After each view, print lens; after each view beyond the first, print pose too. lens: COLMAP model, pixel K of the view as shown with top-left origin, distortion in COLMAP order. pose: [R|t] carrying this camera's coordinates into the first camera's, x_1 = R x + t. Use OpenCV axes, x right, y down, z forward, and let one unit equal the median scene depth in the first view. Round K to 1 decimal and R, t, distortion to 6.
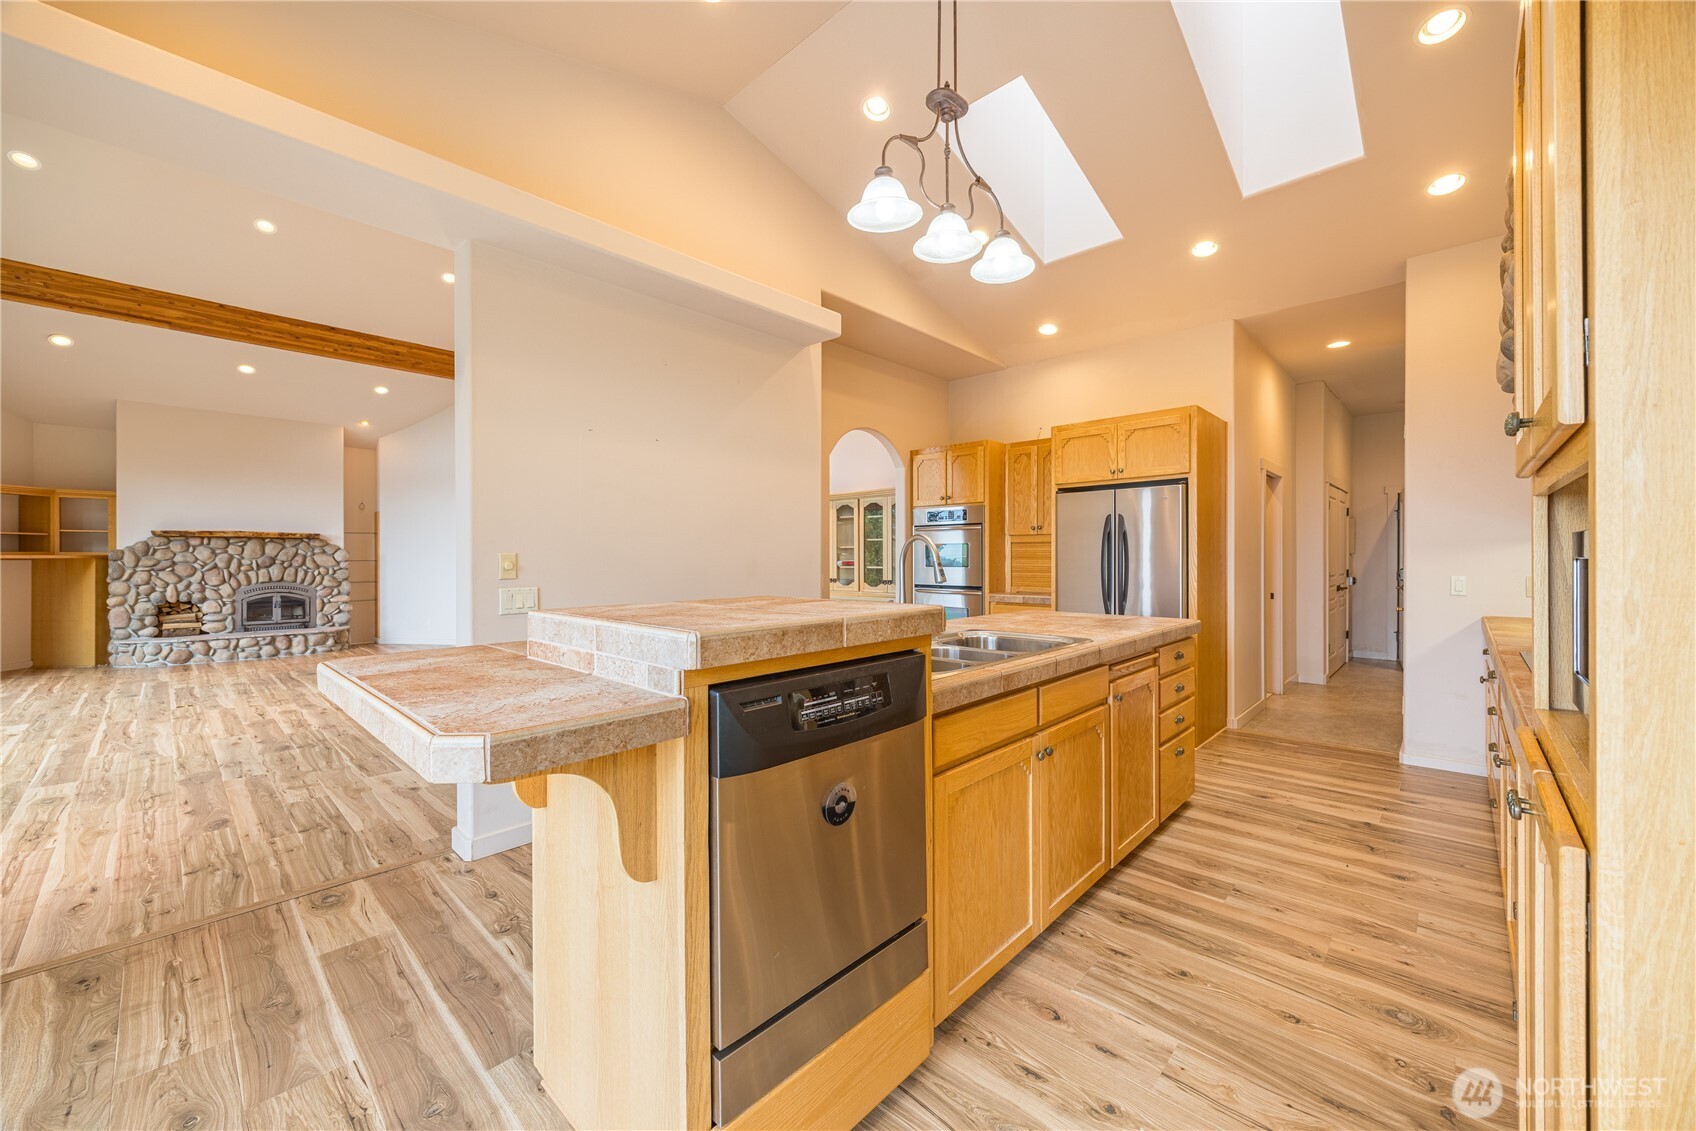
lens RADIAL K [[654.8, 0, 838.0], [0, 654.8, 557.7], [0, 0, 1]] dist [0.003043, -0.000669]
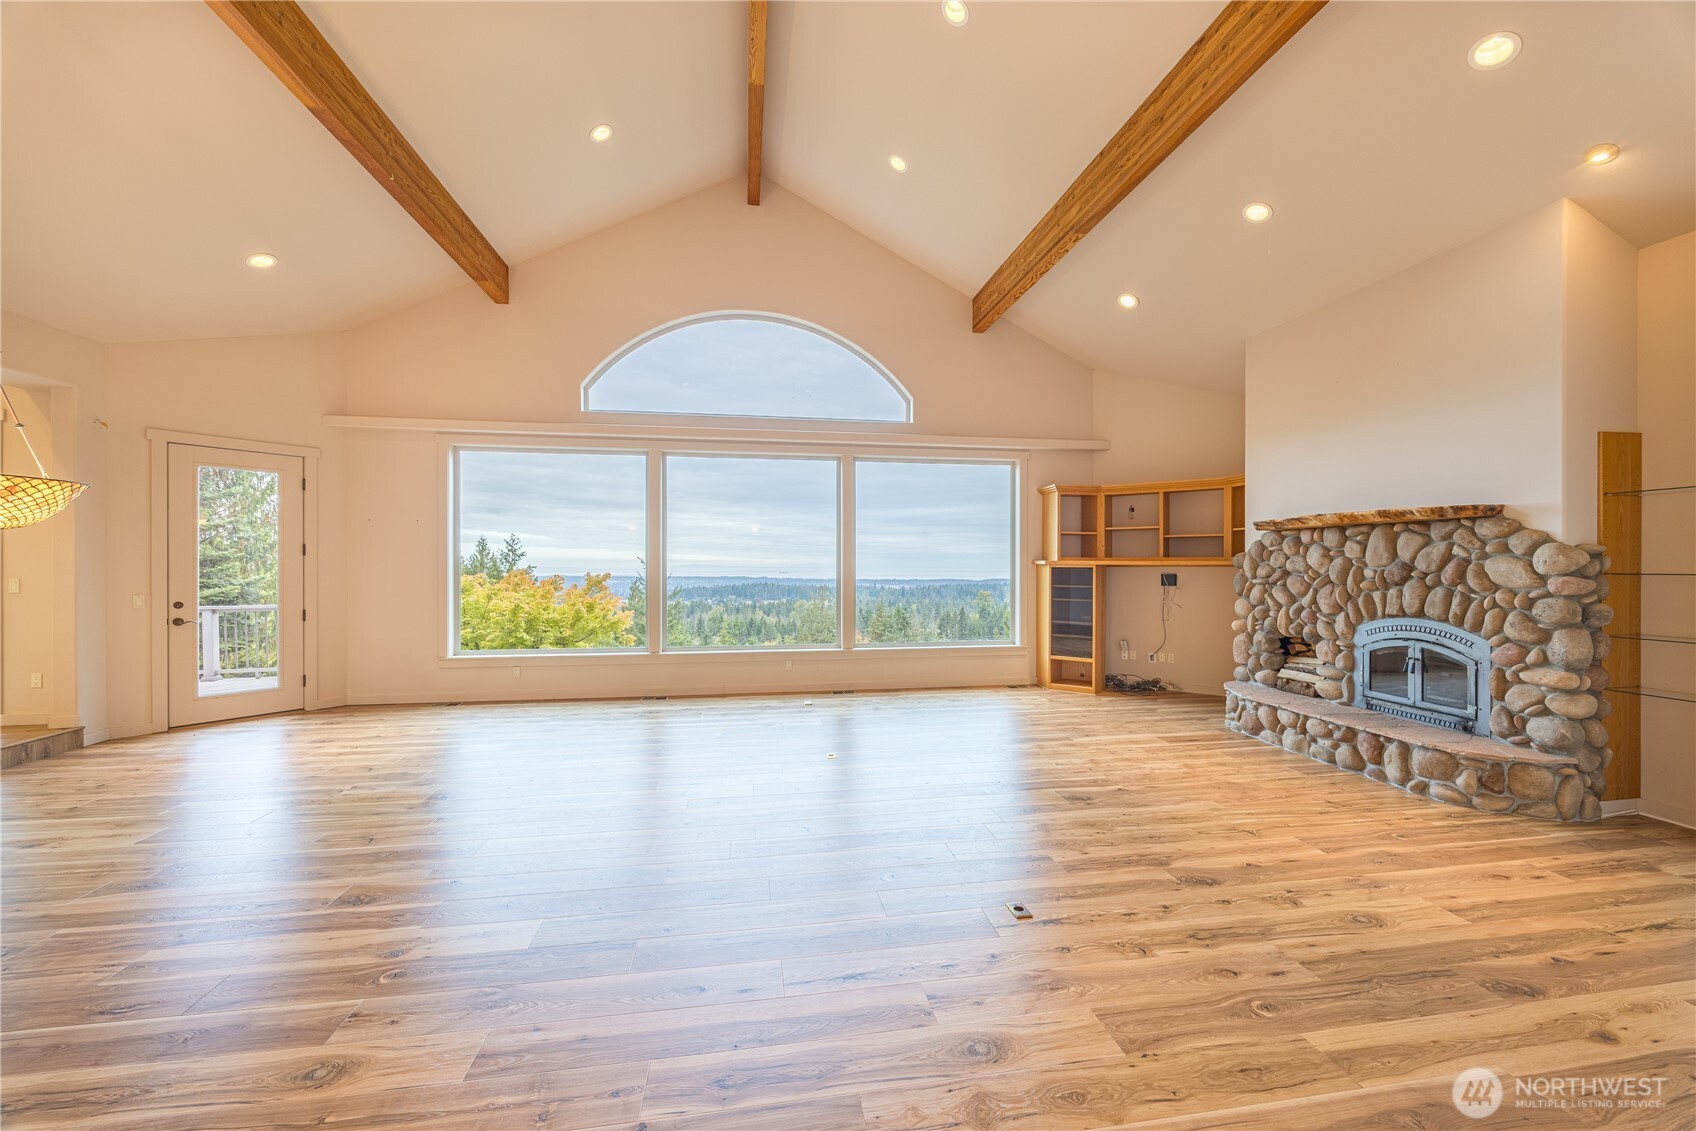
lens RADIAL K [[654.8, 0, 853.9], [0, 654.8, 573.3], [0, 0, 1]] dist [0.003043, -0.000669]
pose [[-0.593744, 0.012779, -0.804553, -0.262777], [0.000162, 0.999876, 0.015761, -0.001219], [0.804654, 0.009228, -0.593672, 1.011399]]
